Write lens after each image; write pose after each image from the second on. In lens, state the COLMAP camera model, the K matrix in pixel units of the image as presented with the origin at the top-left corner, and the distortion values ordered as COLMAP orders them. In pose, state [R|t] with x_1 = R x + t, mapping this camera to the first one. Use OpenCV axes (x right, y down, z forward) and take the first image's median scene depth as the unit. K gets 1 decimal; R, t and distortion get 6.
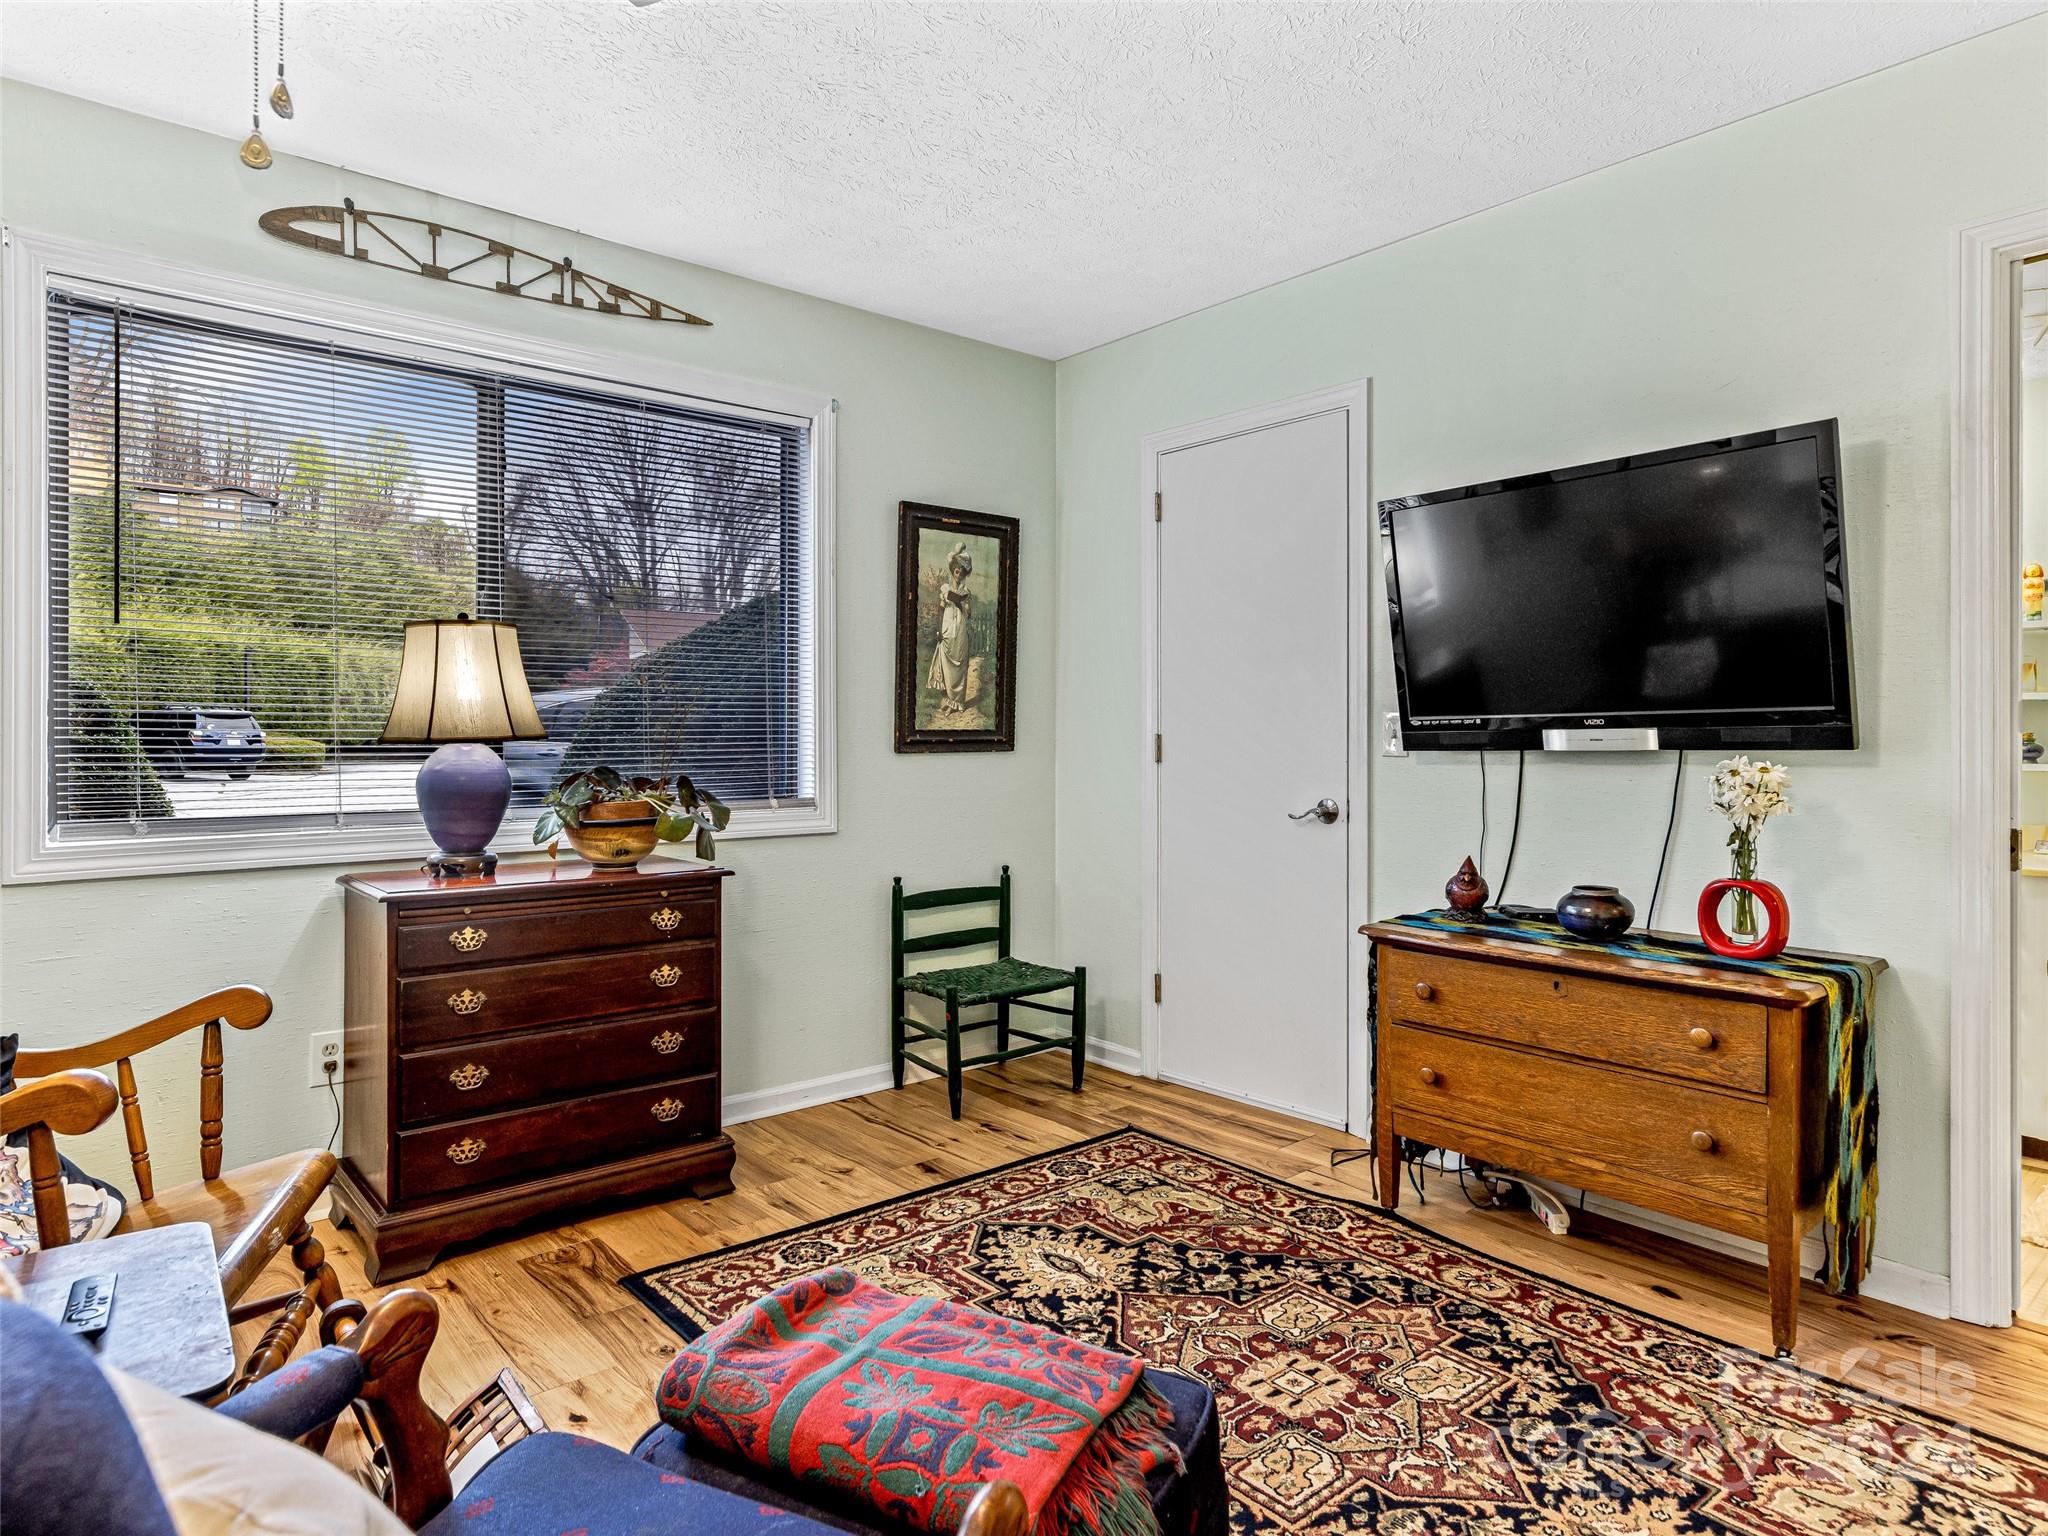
lens RADIAL K [[1202.6, 0, 1023.5], [0, 1202.6, 738.9], [0, 0, 1]] dist [0.007518, 0.001027]
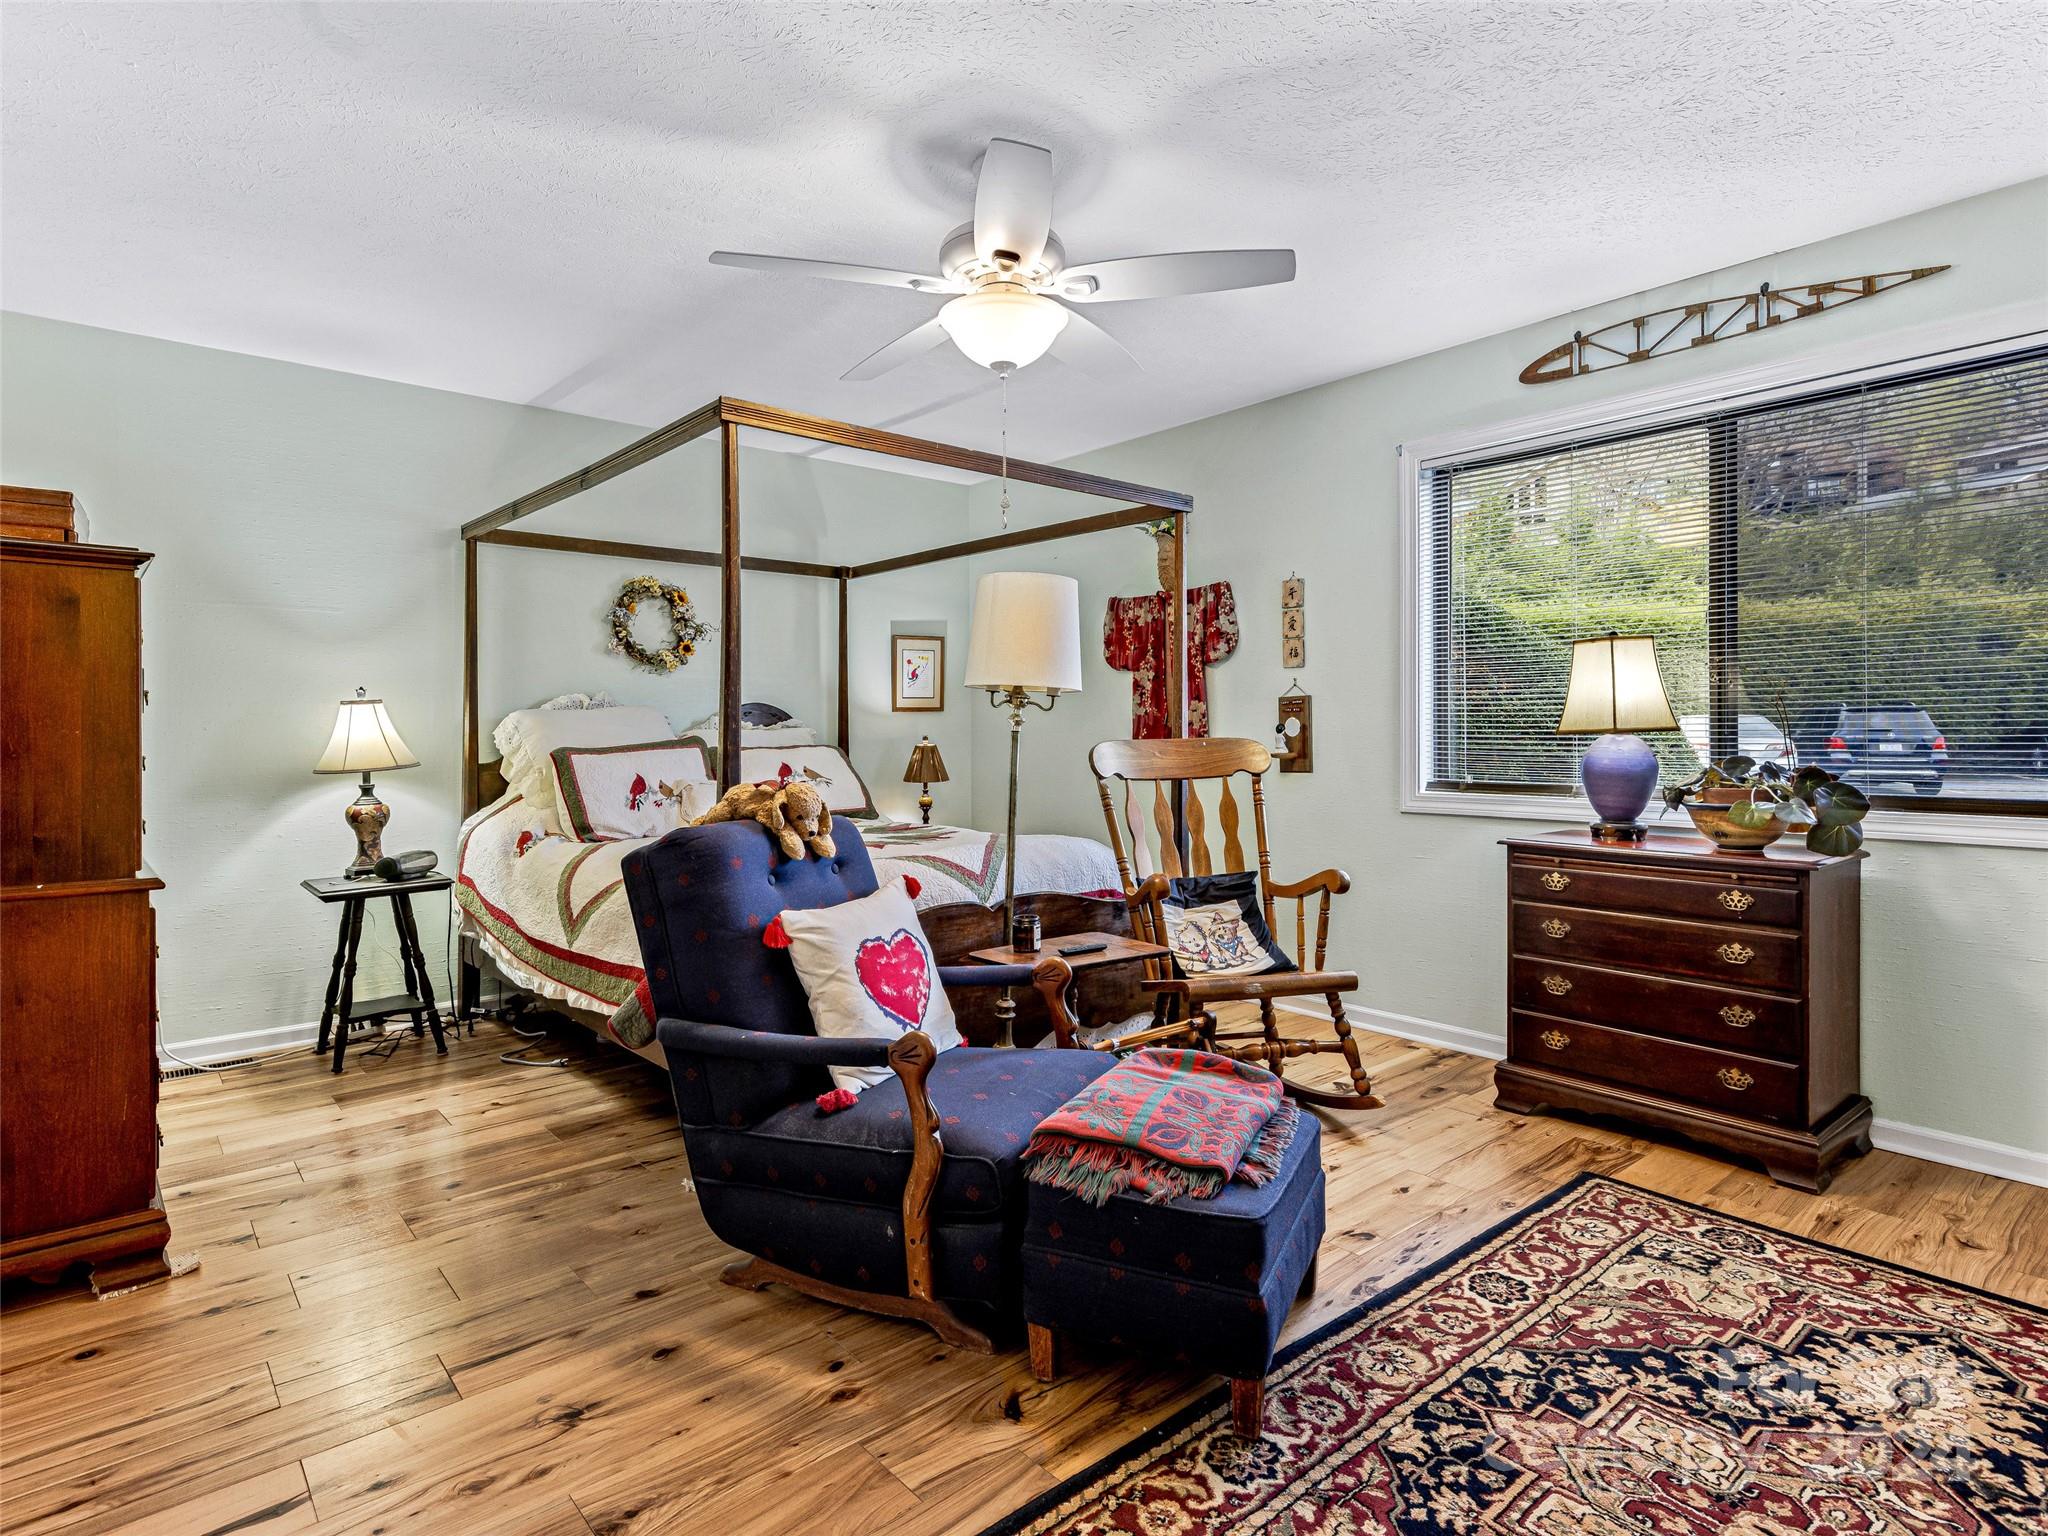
lens RADIAL K [[1089.1, 0, 1024.0], [0, 1089.1, 768.0], [0, 0, 1]] dist [-0.000025, -0.000148]
pose [[-0.002824, 0.030341, -0.999536, 0.686657], [-0.004615, 0.999529, 0.030354, 0.007284], [0.999985, 0.004699, -0.002683, 0.389422]]
